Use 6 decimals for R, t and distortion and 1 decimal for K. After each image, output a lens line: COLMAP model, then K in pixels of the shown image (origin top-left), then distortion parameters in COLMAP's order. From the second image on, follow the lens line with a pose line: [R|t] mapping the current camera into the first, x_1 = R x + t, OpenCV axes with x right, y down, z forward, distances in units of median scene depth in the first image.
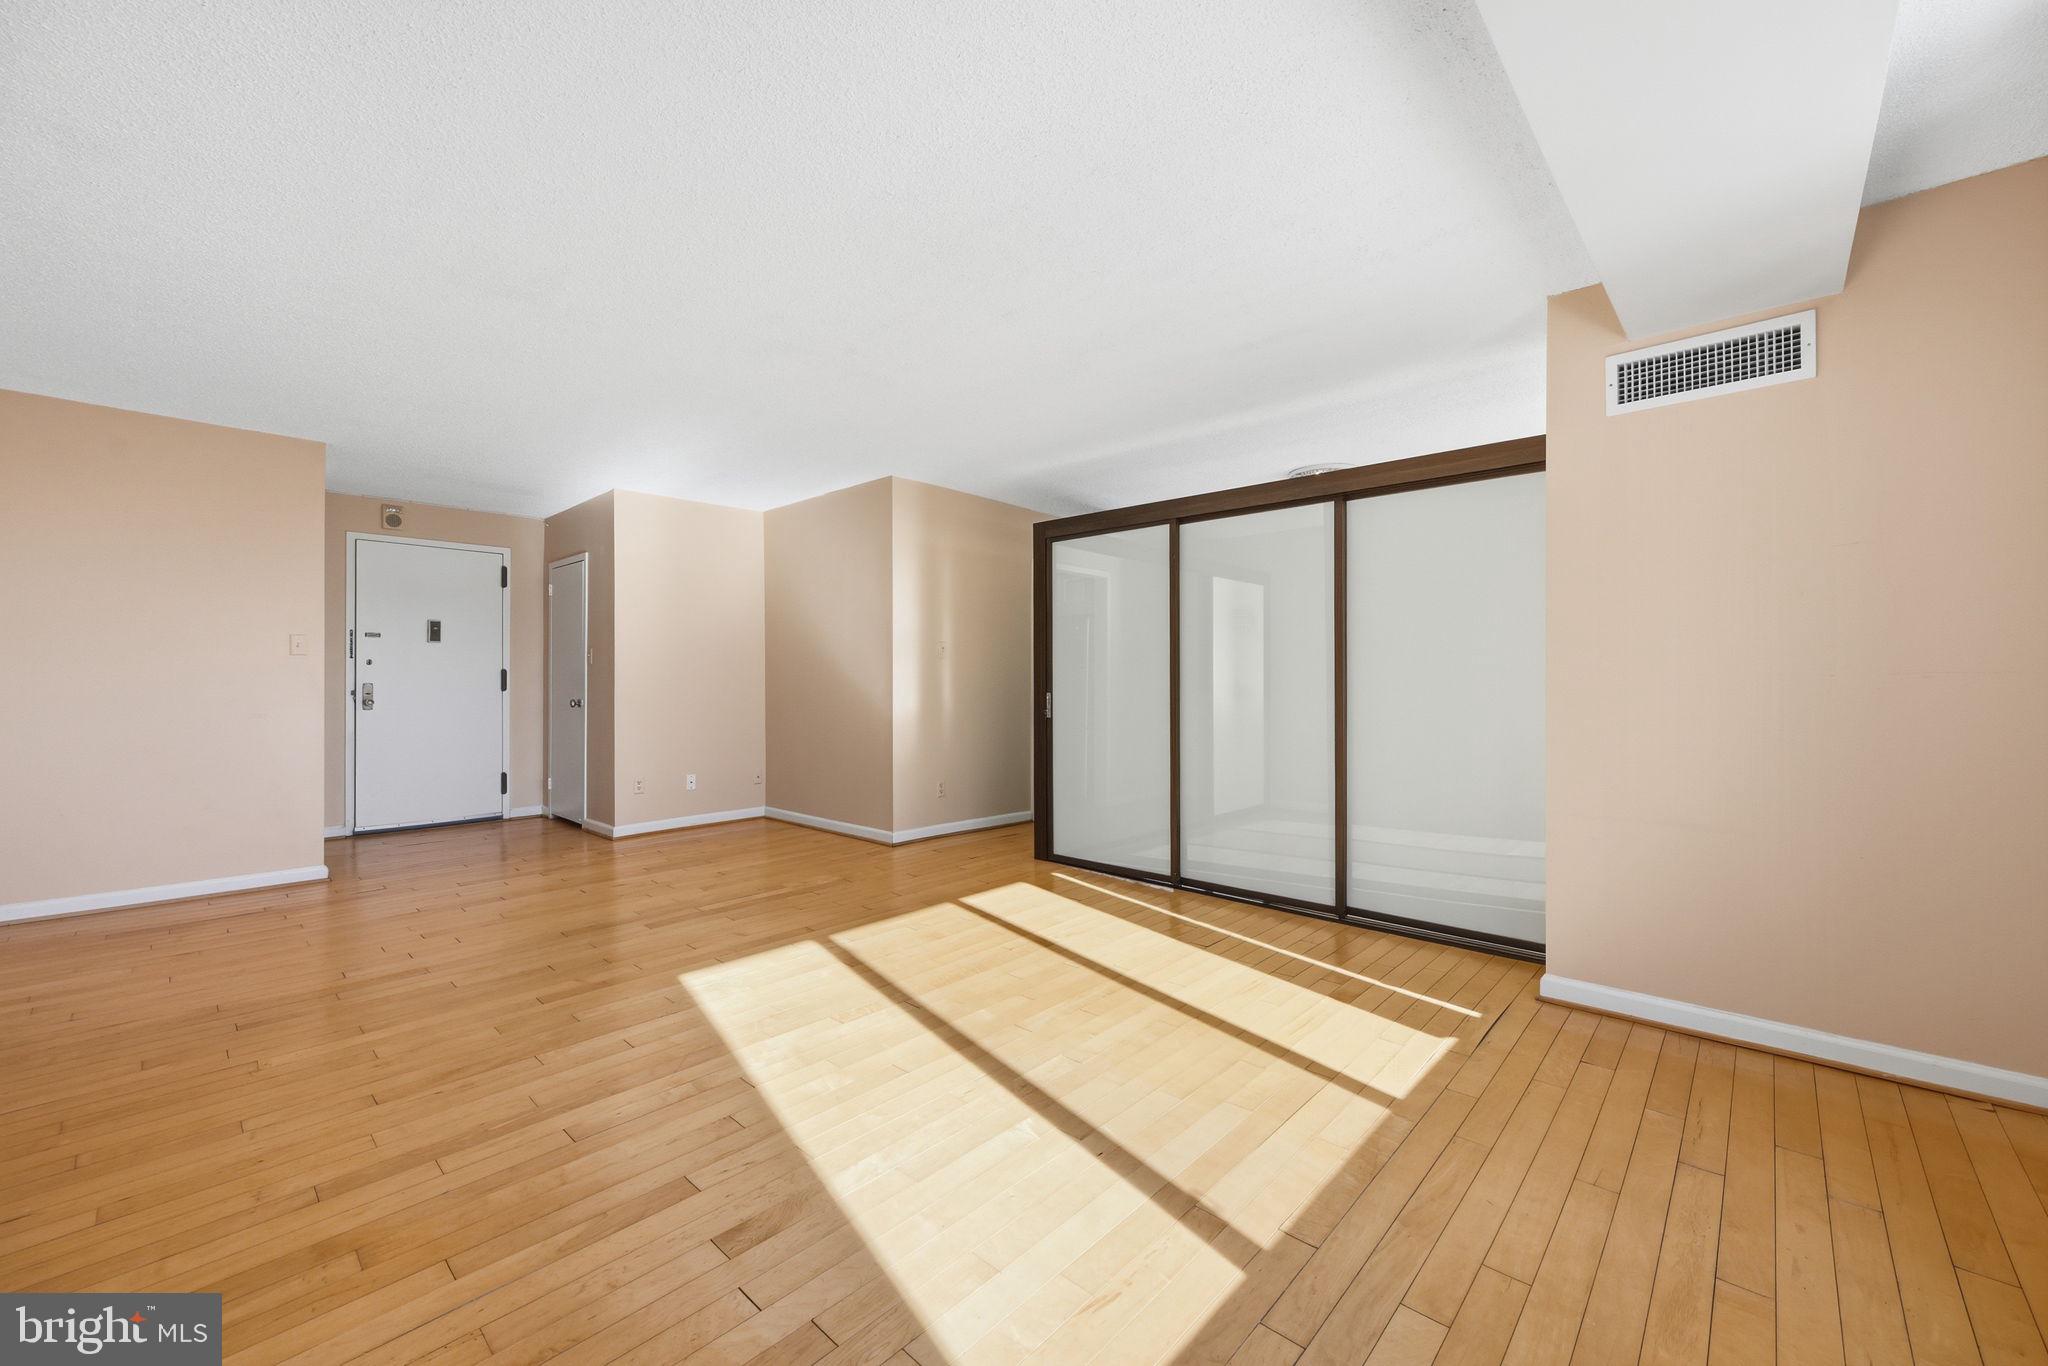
lens RADIAL K [[808.1, 0, 1039.9], [0, 808.1, 681.5], [0, 0, 1]] dist [0.002593, -0.000684]
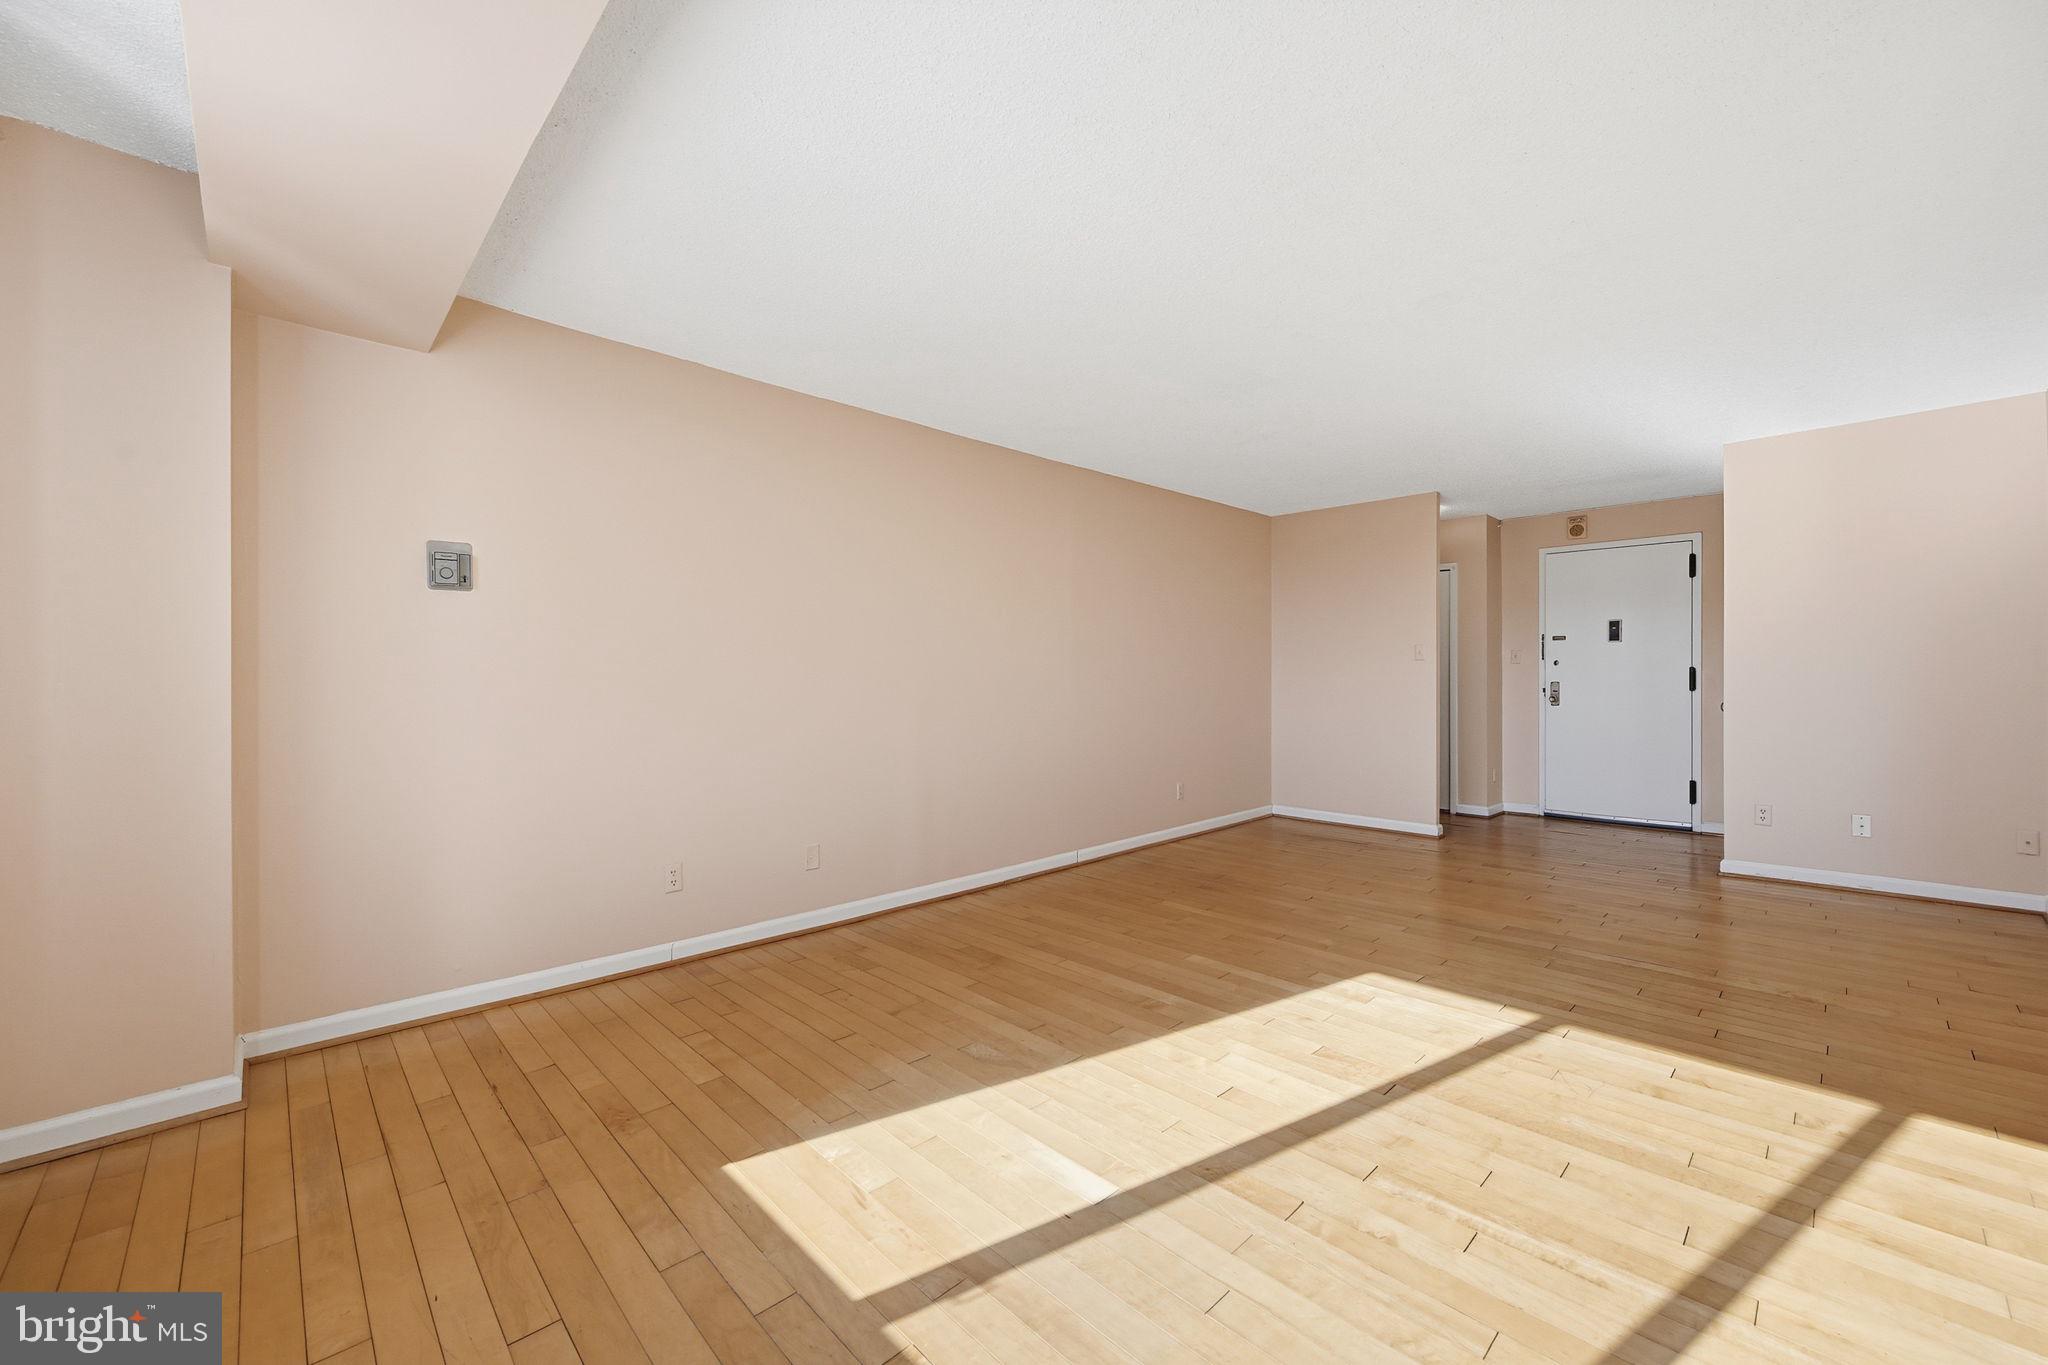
lens RADIAL K [[808.1, 0, 1023.5], [0, 808.1, 673.1], [0, 0, 1]] dist [0.002593, -0.000684]
pose [[-0.066414, -0.002315, -0.997789, 0.334277], [-0.001400, 0.999997, -0.002227, -0.005768], [0.997791, 0.001249, -0.066417, 0.346283]]
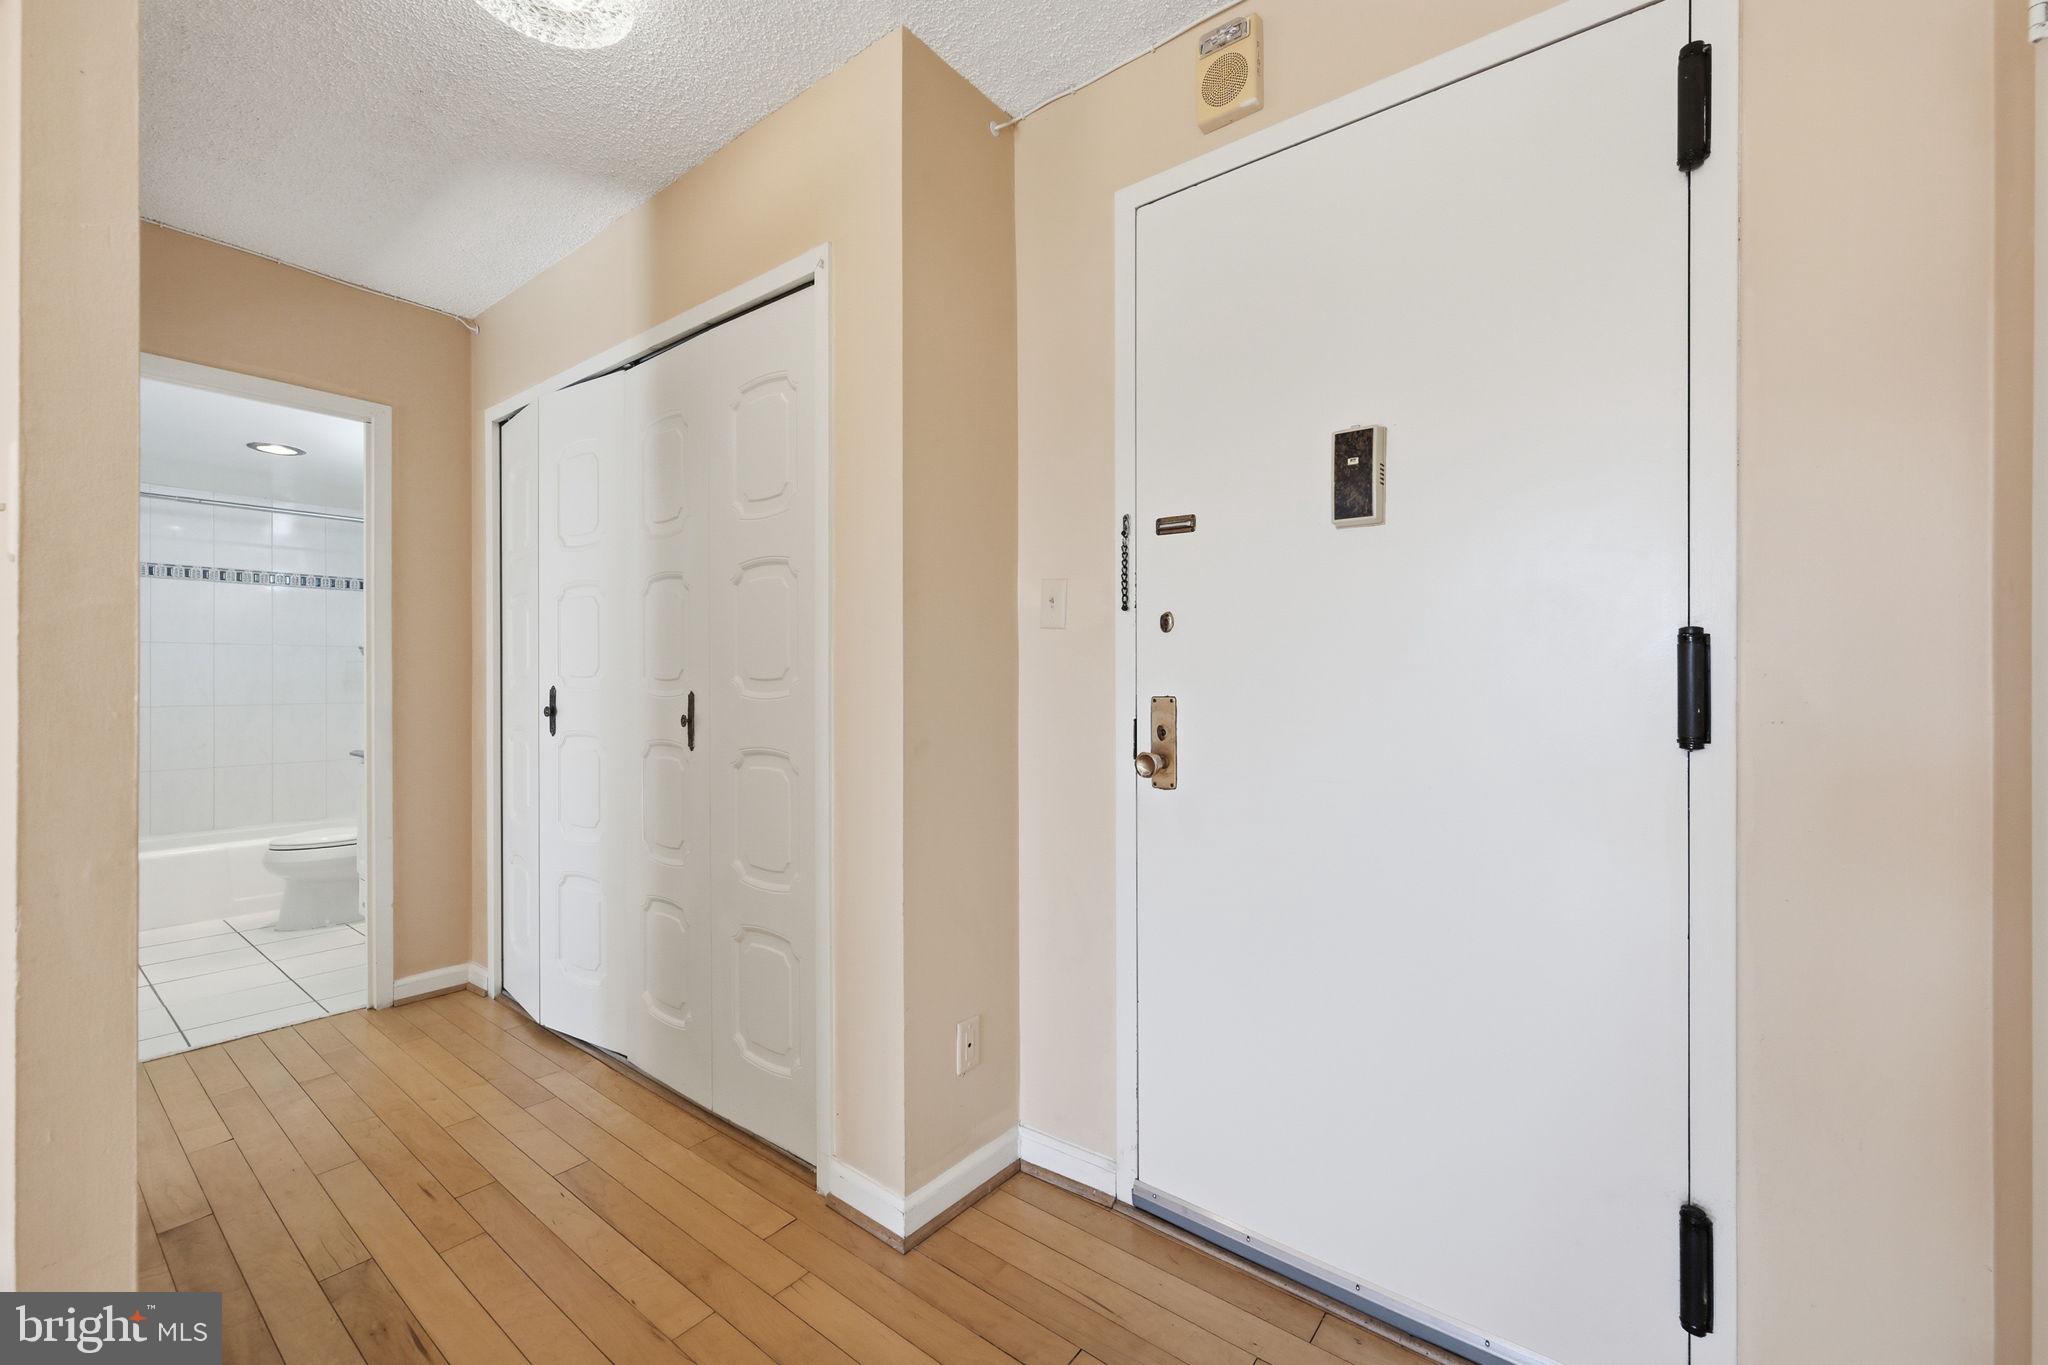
lens RADIAL K [[808.1, 0, 1039.8], [0, 808.1, 678.2], [0, 0, 1]] dist [0.002593, -0.000684]
pose [[0.076098, -0.002436, -0.997097, -0.554983], [0.003522, 0.999991, -0.002174, -0.003398], [0.997094, -0.003347, 0.076106, 0.945334]]
